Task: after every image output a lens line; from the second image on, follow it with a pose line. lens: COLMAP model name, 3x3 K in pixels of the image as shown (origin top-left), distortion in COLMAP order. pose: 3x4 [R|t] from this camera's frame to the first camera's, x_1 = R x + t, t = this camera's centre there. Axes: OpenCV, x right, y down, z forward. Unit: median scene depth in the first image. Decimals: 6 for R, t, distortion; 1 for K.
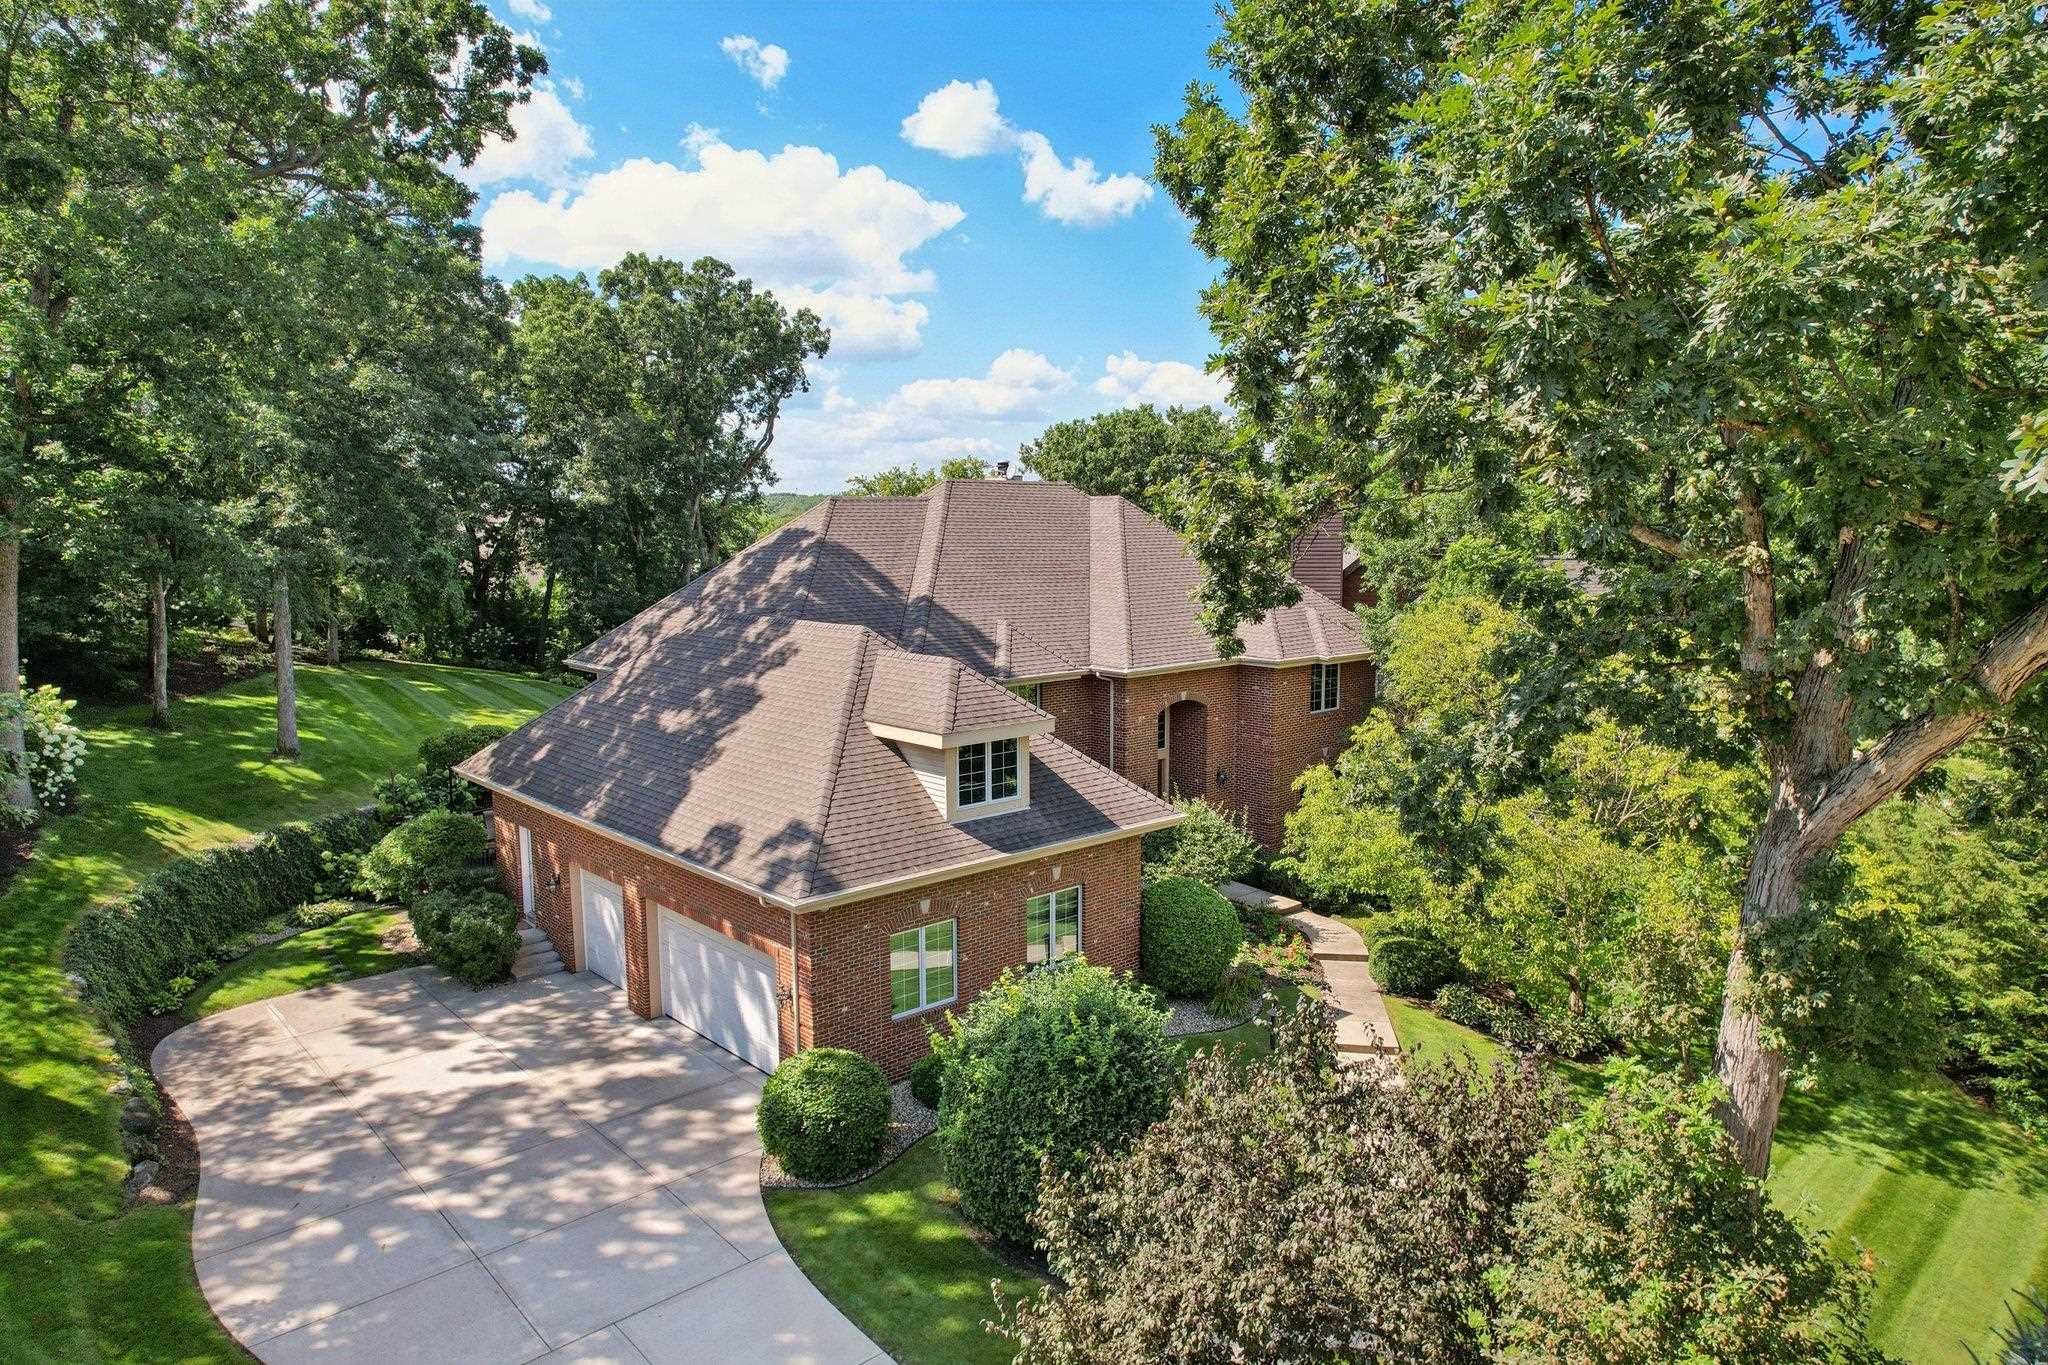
lens RADIAL K [[1261.0, 0, 1024.0], [0, 1261.0, 682.5], [0, 0, 1]] dist [-0.011212, -0.000820]
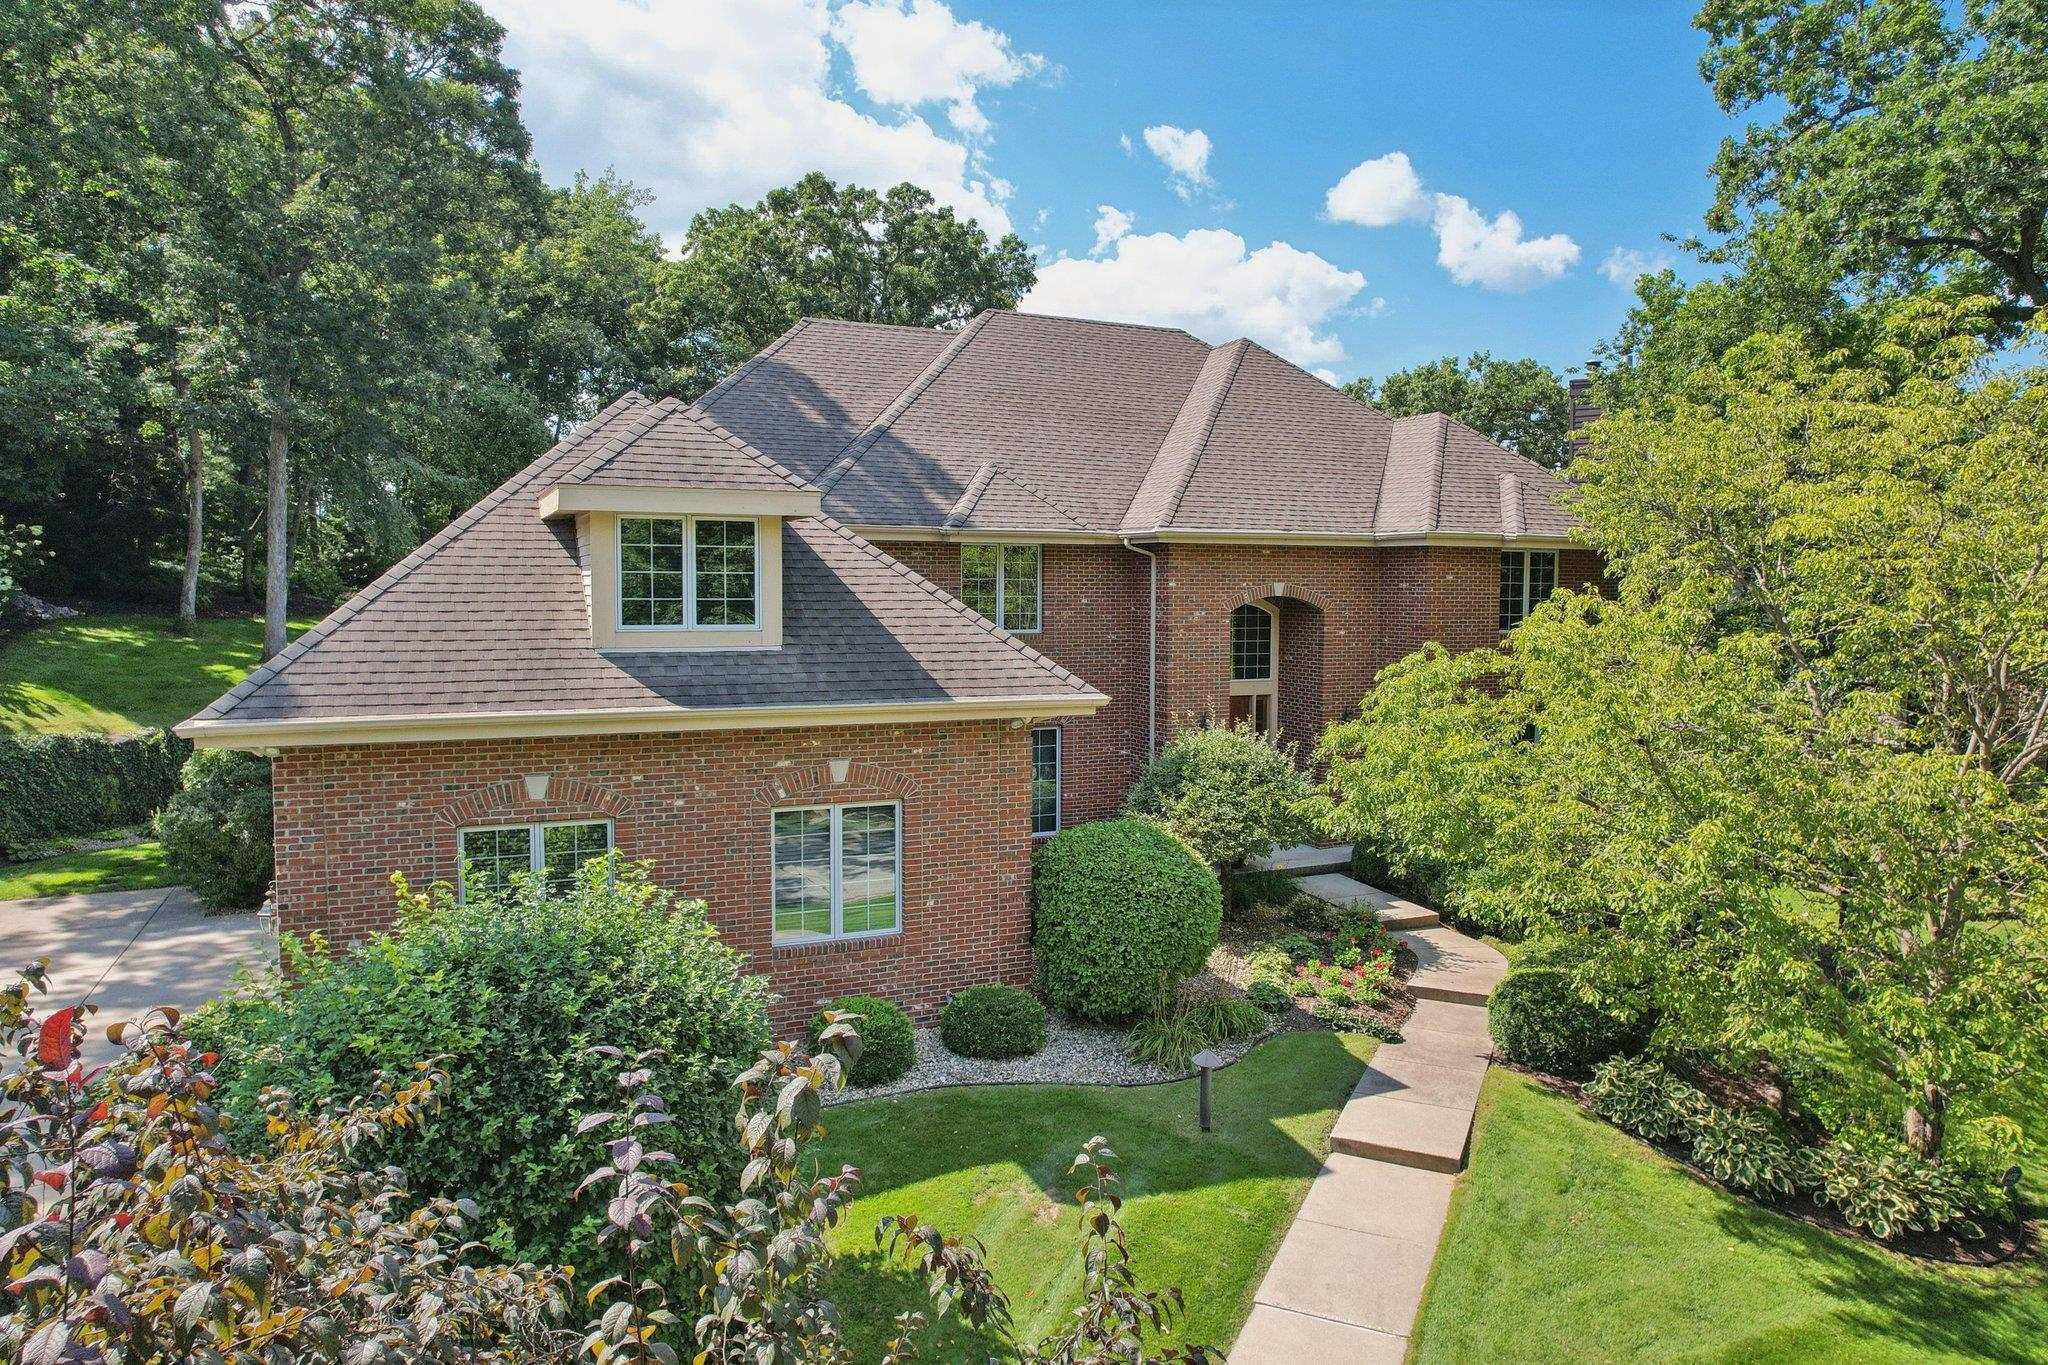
lens RADIAL K [[1292.5, 0, 1024.0], [0, 1292.5, 682.5], [0, 0, 1]] dist [-0.042997, 0.060023]
pose [[0.957782, 0.030503, -0.285872, 0.247369], [-0.043725, 0.998243, -0.039982, 0.117577], [0.284151, 0.050794, 0.957433, 0.414109]]
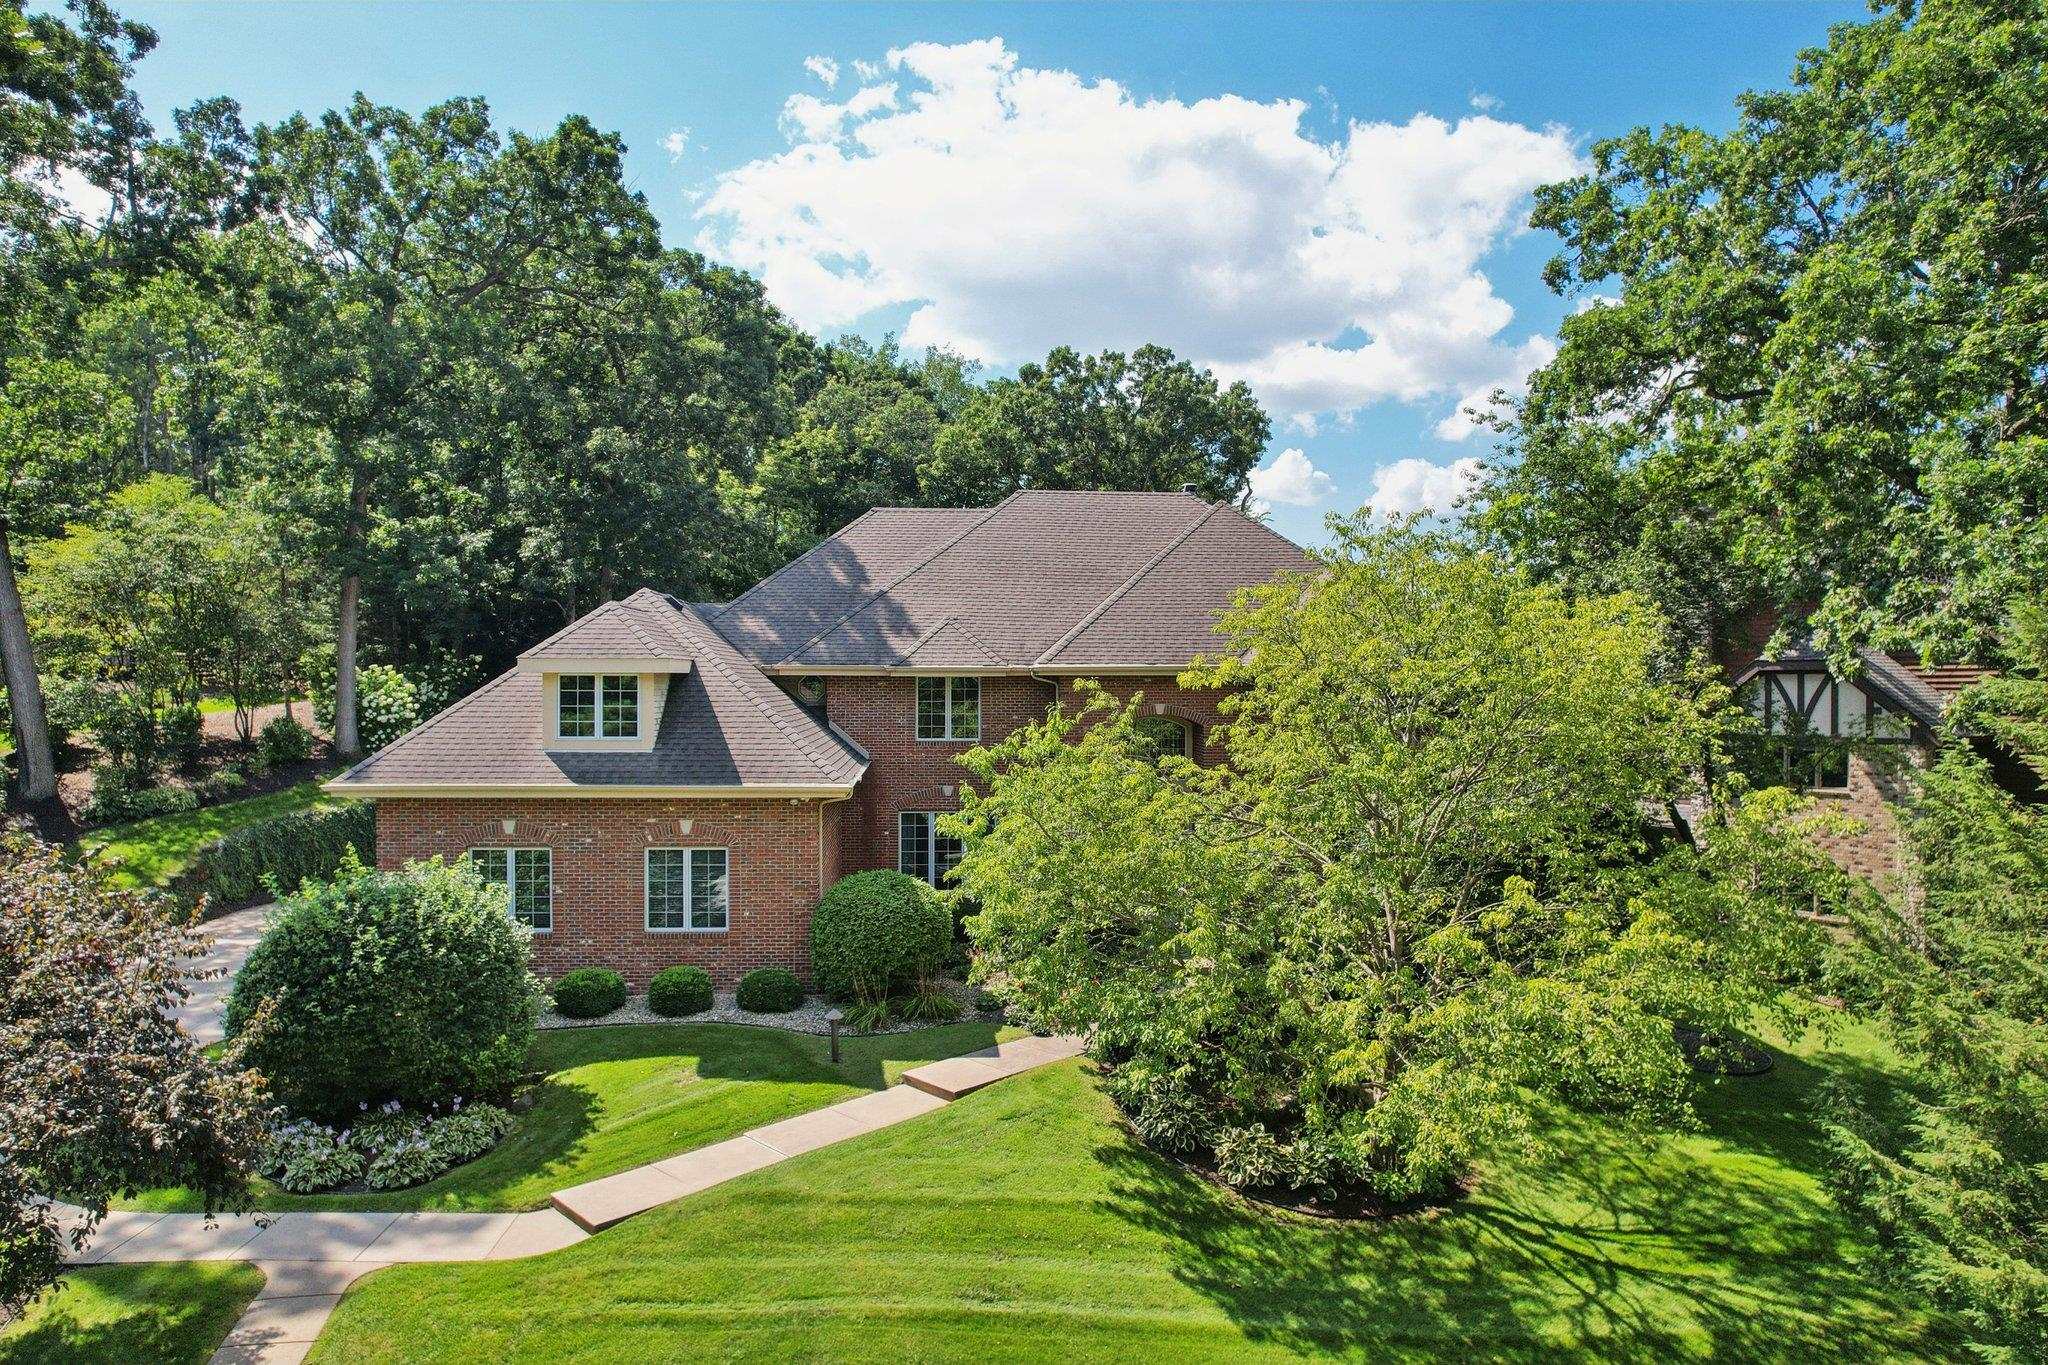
lens RADIAL K [[1255.4, 0, 1024.0], [0, 1255.4, 682.5], [0, 0, 1]] dist [0.000831, 0.000083]
pose [[0.800499, 0.013283, -0.599187, 0.717544], [-0.081161, 0.992948, -0.086418, 0.094232], [0.593813, 0.117808, 0.795932, 0.348651]]
